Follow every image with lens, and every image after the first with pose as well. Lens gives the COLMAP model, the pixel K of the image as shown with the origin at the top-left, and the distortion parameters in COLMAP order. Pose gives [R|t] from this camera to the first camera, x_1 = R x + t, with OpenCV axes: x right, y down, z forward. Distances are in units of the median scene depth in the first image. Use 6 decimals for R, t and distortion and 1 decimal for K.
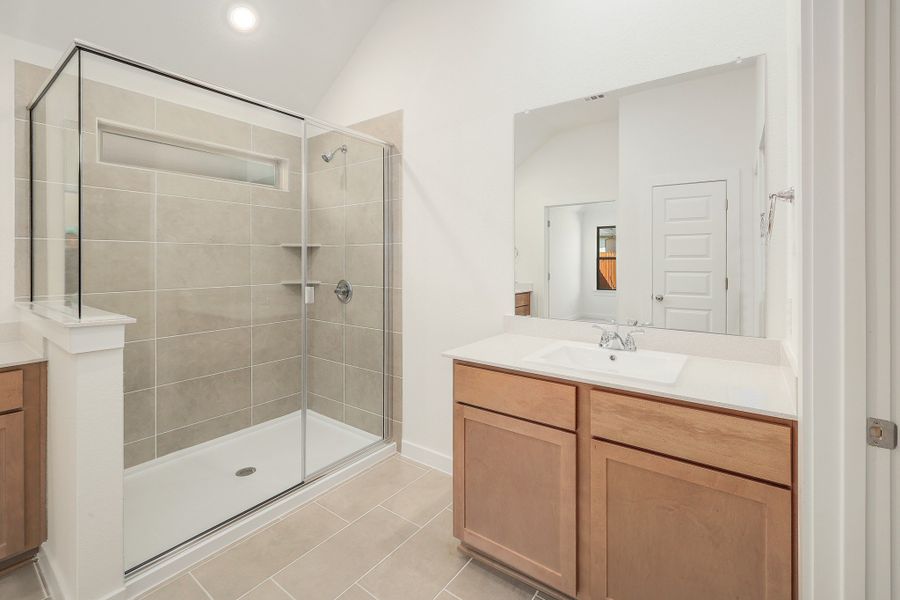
lens RADIAL K [[395.8, 0, 445.8], [0, 395.8, 266.2], [0, 0, 1]] dist [0.002817, -0.000165]
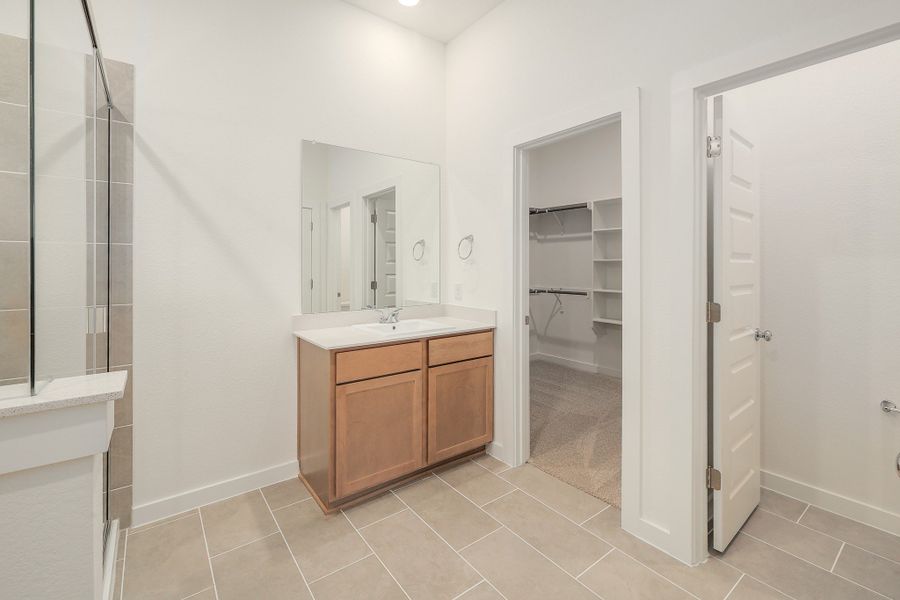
lens RADIAL K [[395.8, 0, 445.8], [0, 395.8, 266.2], [0, 0, 1]] dist [0.002817, -0.000165]
pose [[0.278983, -0.001896, 0.960294, -1.150241], [0.009727, 0.999952, -0.000851, -0.014569], [-0.960247, 0.009578, 0.278988, 0.384264]]
